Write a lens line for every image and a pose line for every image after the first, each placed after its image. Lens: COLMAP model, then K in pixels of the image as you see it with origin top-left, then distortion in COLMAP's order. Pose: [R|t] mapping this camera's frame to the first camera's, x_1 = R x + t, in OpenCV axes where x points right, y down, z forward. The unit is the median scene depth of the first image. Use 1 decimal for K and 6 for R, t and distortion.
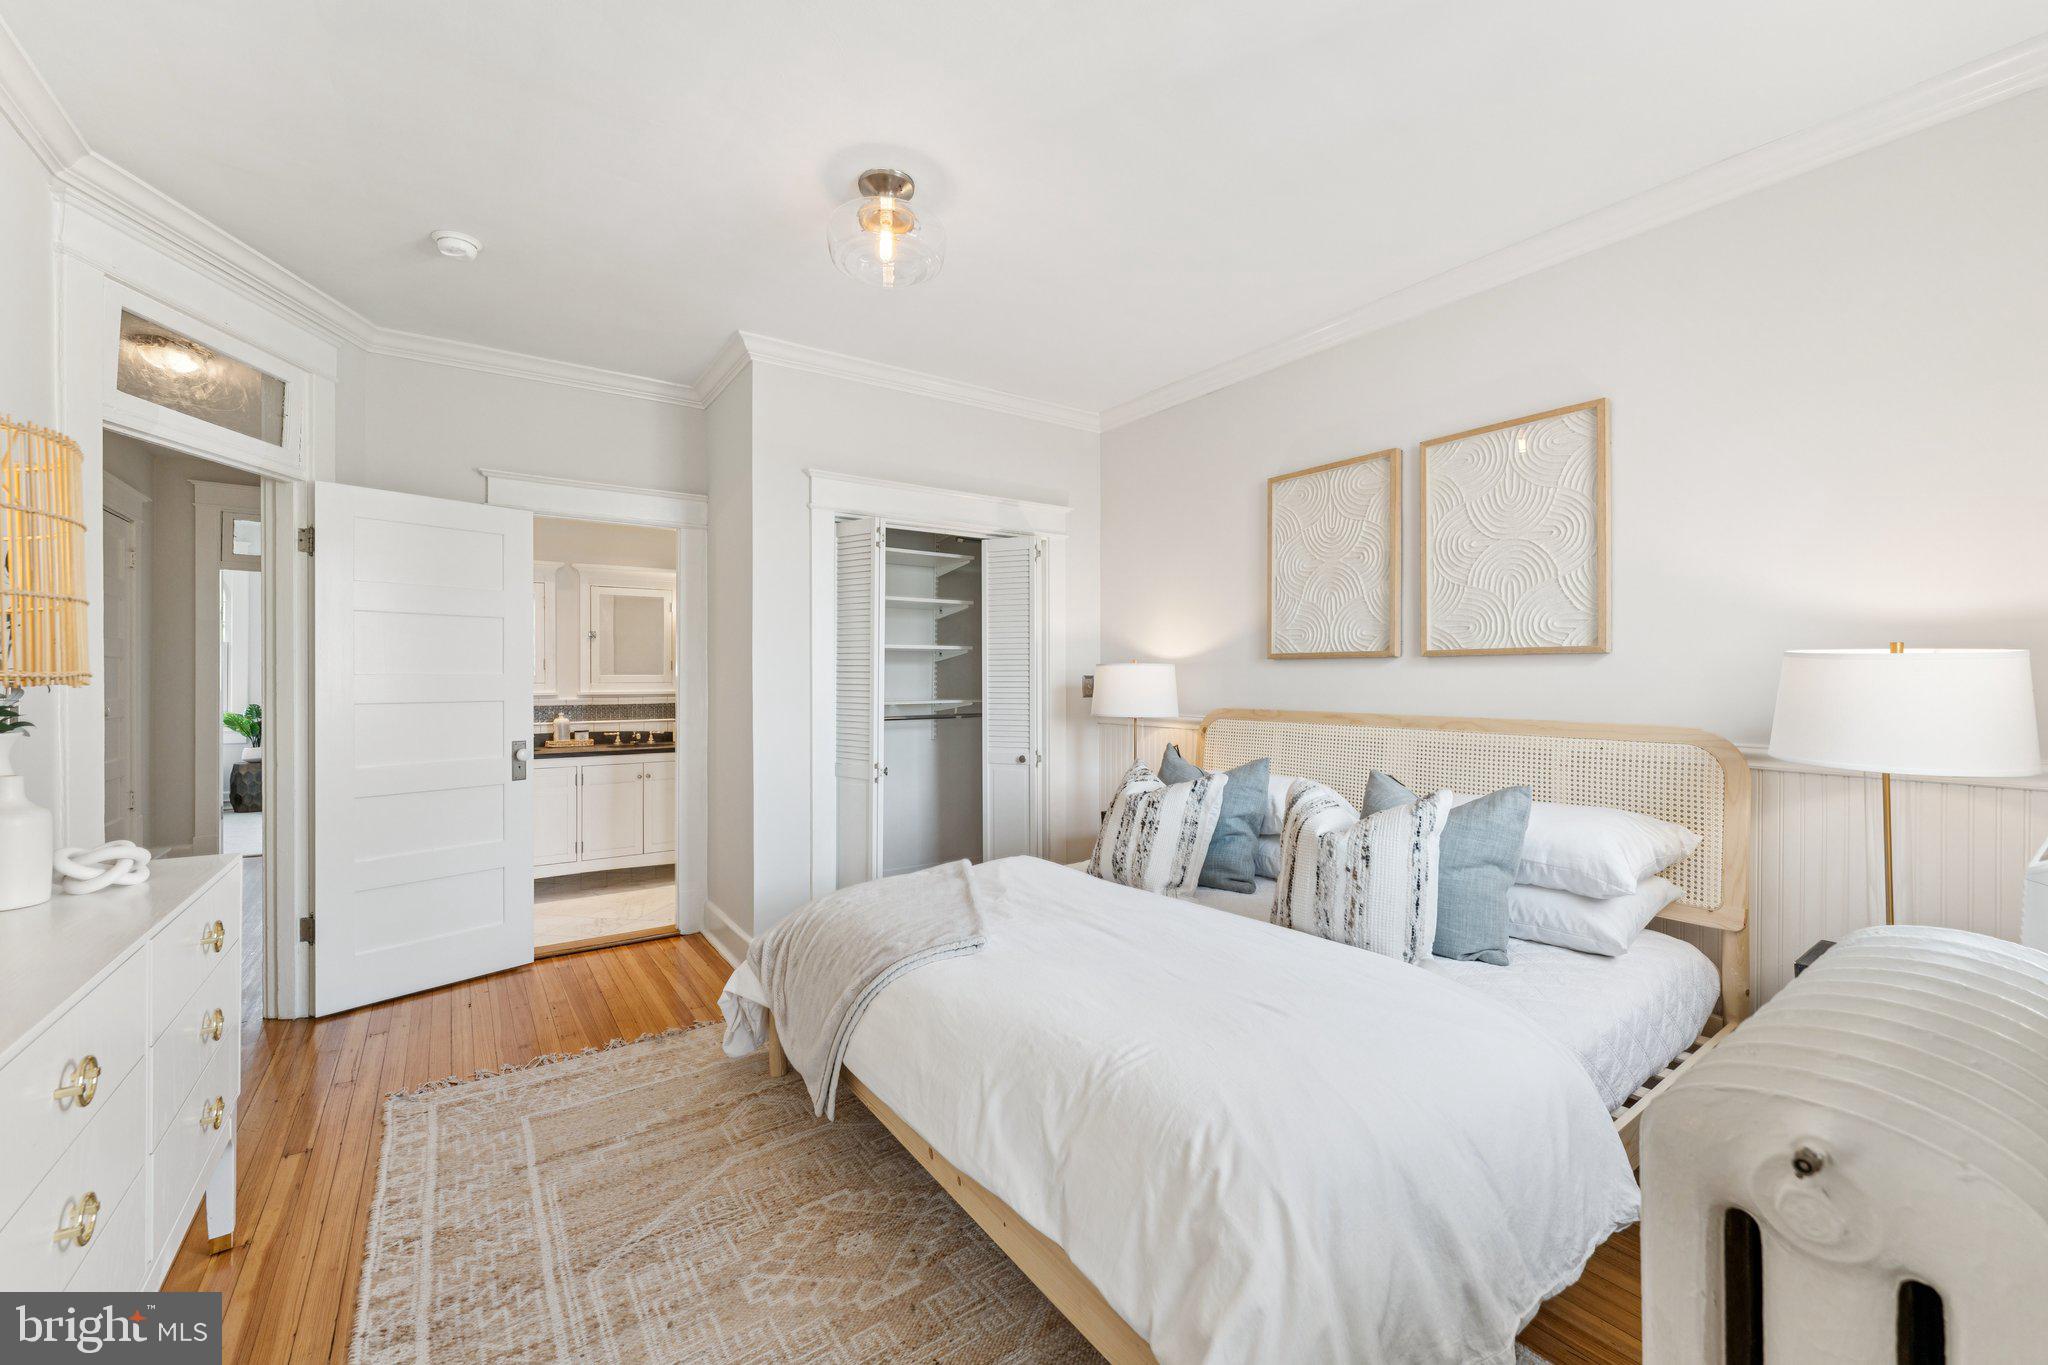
lens RADIAL K [[821.4, 0, 1024.0], [0, 821.4, 682.5], [0, 0, 1]] dist [0.001194, 0.000006]
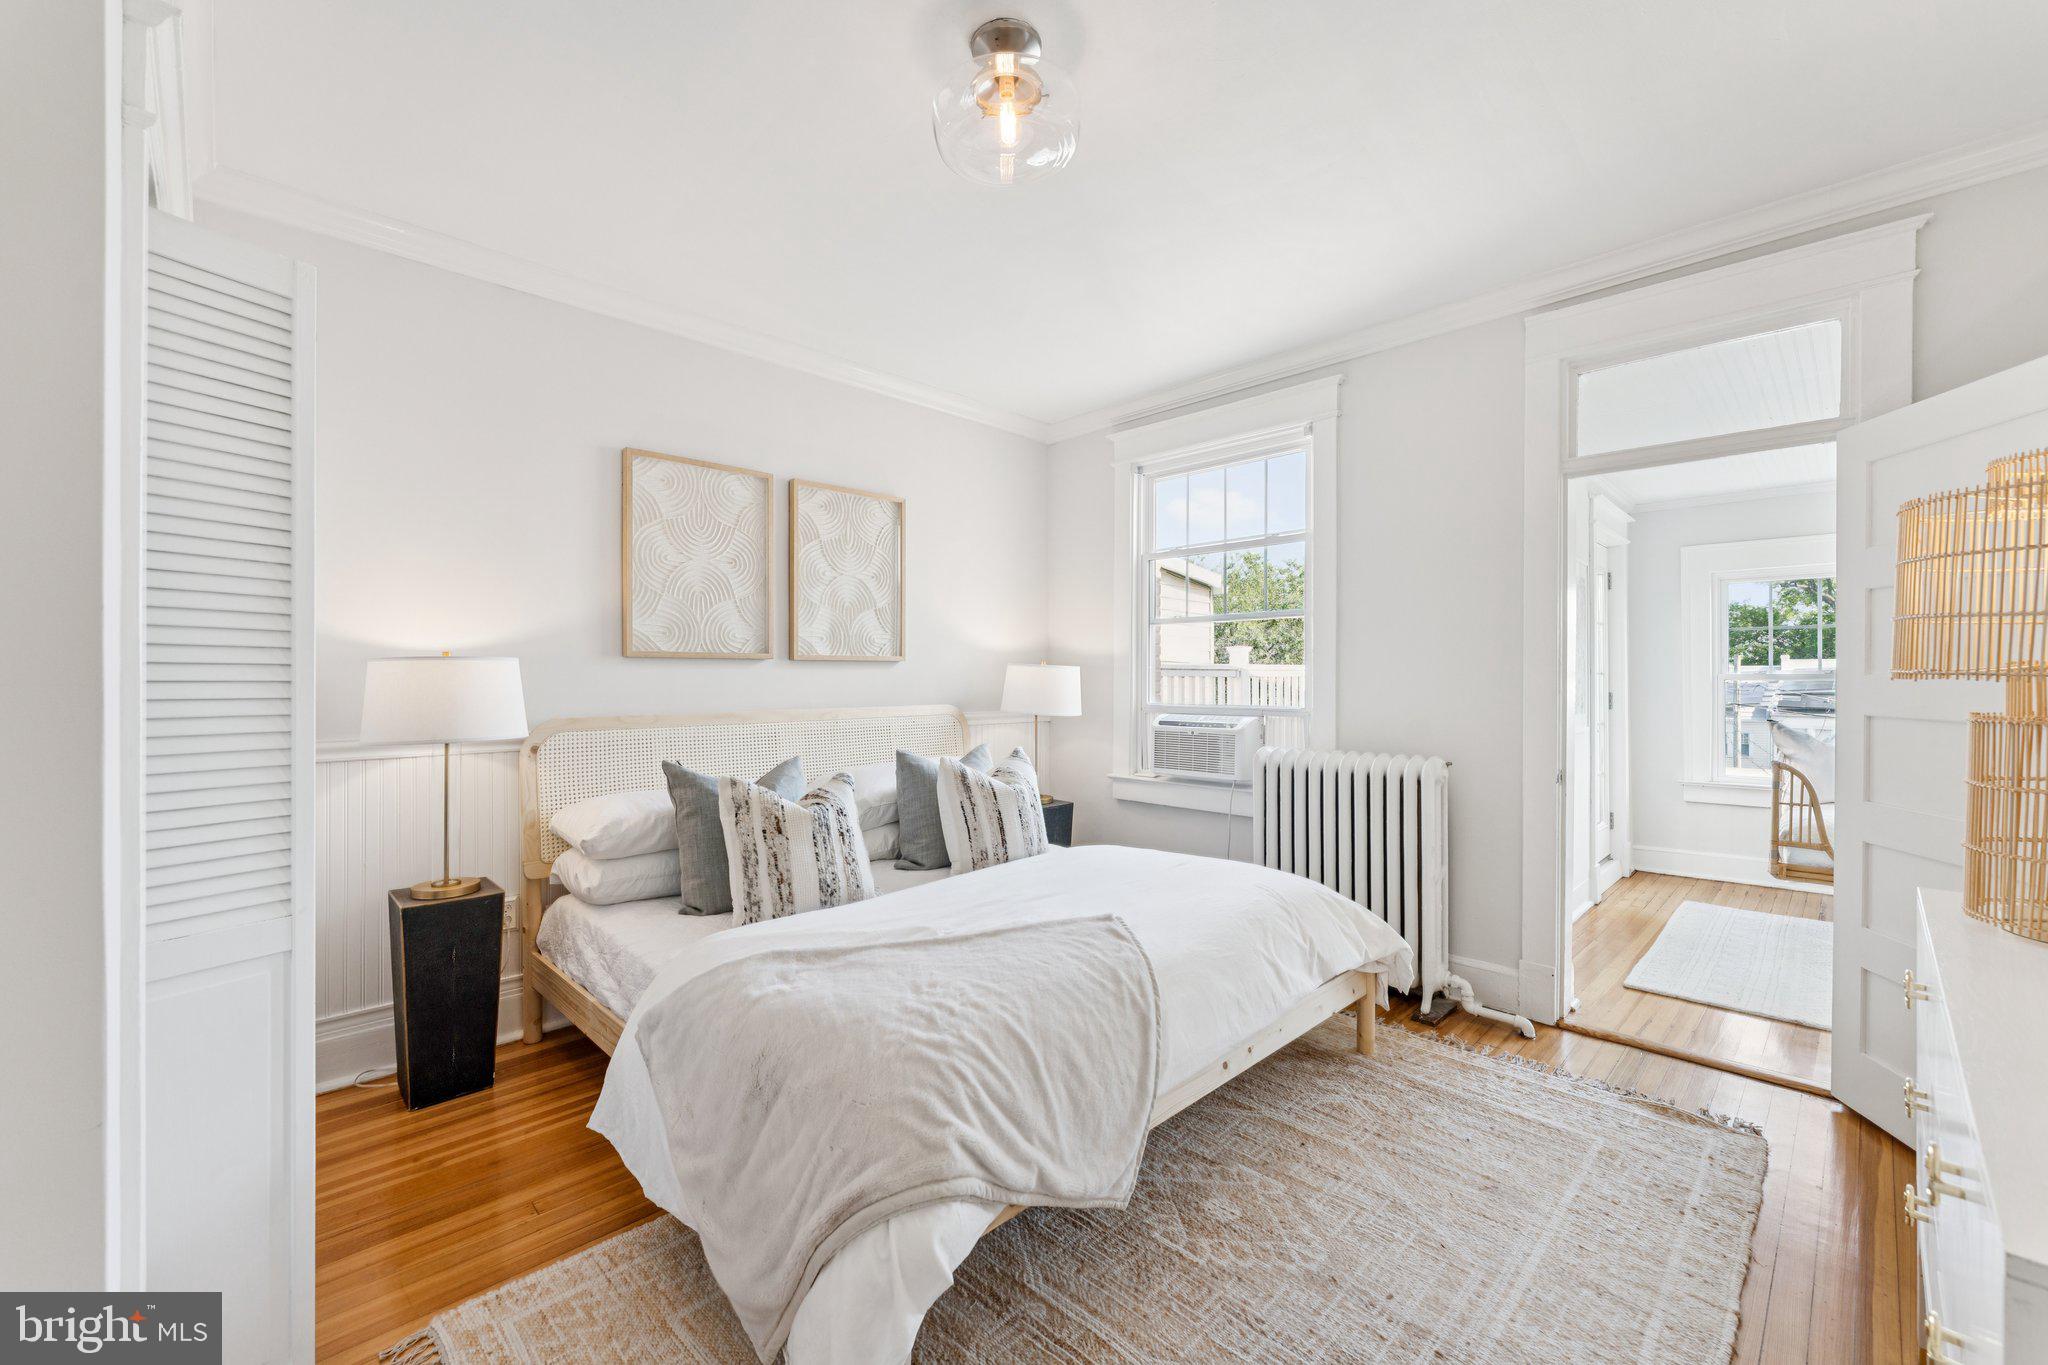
lens RADIAL K [[821.4, 0, 1024.0], [0, 821.4, 682.5], [0, 0, 1]] dist [0.001194, 0.000006]
pose [[-0.186239, 0.000556, 0.982504, -0.760126], [0.003702, 0.999993, 0.000135, 0.001185], [-0.982497, 0.003663, -0.186240, 0.915584]]
